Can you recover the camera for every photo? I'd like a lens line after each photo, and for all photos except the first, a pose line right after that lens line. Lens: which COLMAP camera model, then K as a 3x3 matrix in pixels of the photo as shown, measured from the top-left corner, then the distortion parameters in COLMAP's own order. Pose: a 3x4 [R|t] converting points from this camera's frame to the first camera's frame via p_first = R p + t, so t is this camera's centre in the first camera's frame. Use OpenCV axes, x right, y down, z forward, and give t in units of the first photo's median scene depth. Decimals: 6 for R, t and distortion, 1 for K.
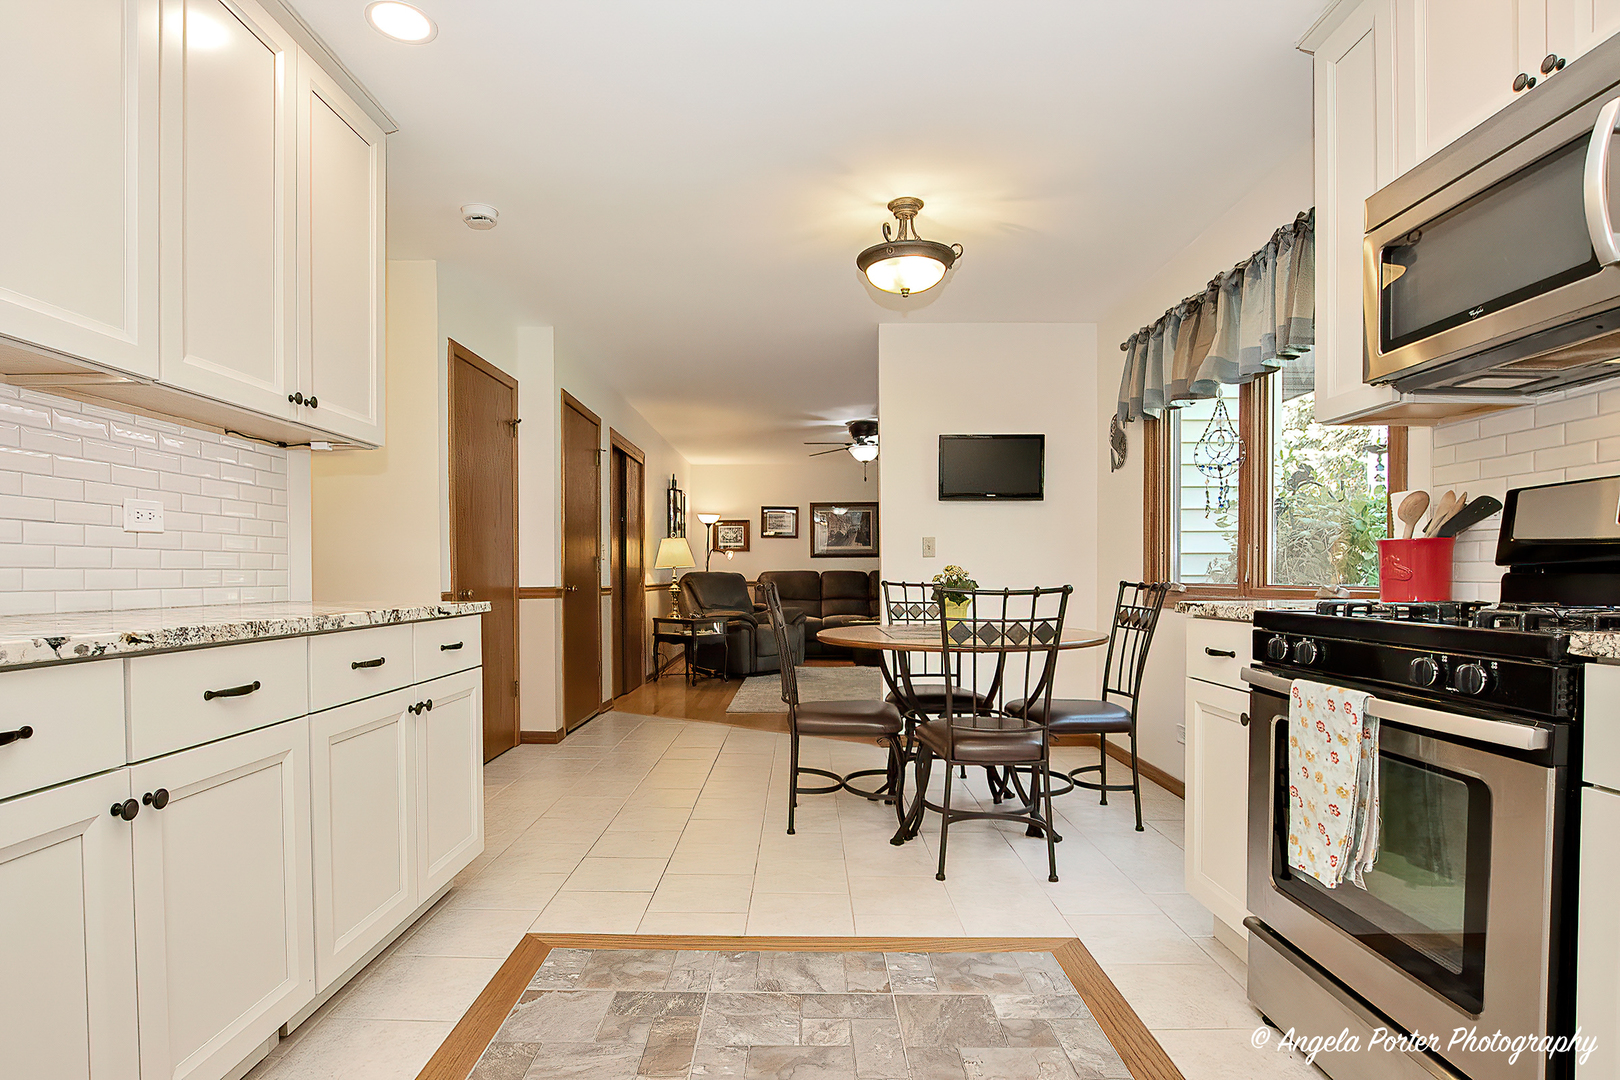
lens RADIAL K [[726.5, 0, 799.5], [0, 726.5, 591.5], [0, 0, 1]] dist [-0.018979, 0.001351]
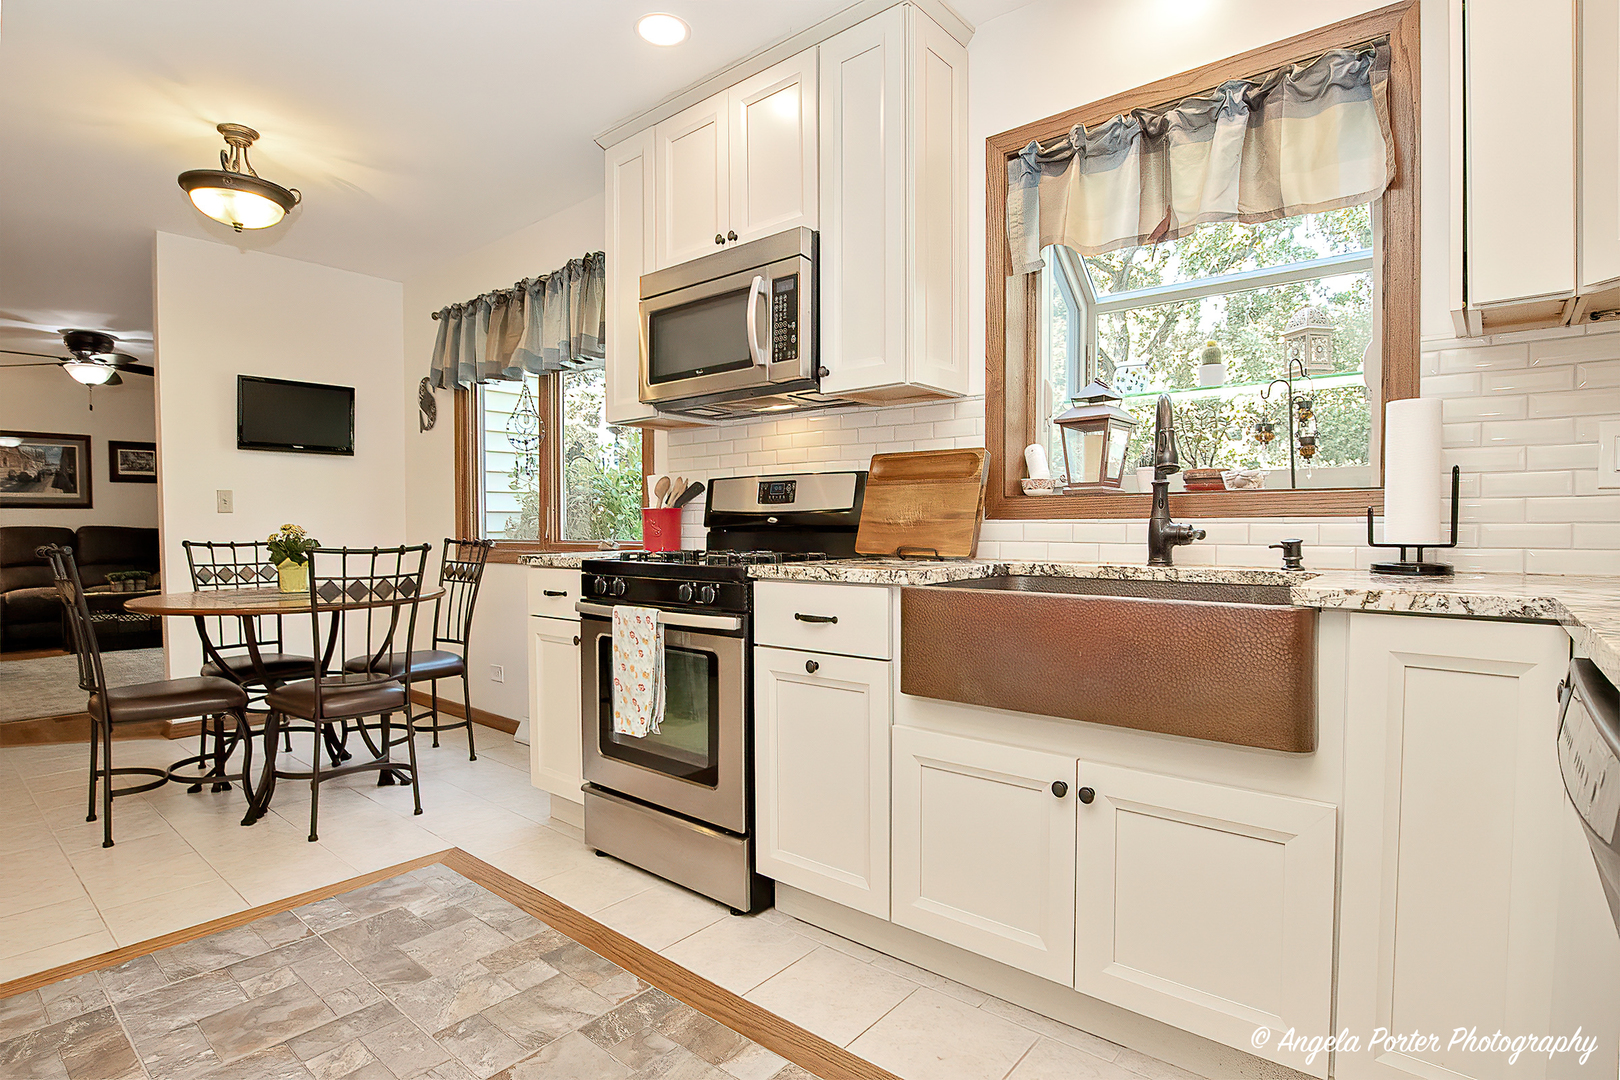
lens RADIAL K [[726.5, 0, 799.5], [0, 726.5, 591.5], [0, 0, 1]] dist [-0.018979, 0.001351]
pose [[0.598492, -0.066158, 0.798393, -0.180280], [0.016891, 0.997405, 0.069988, -0.002847], [-0.800951, -0.028402, 0.598056, -0.125416]]
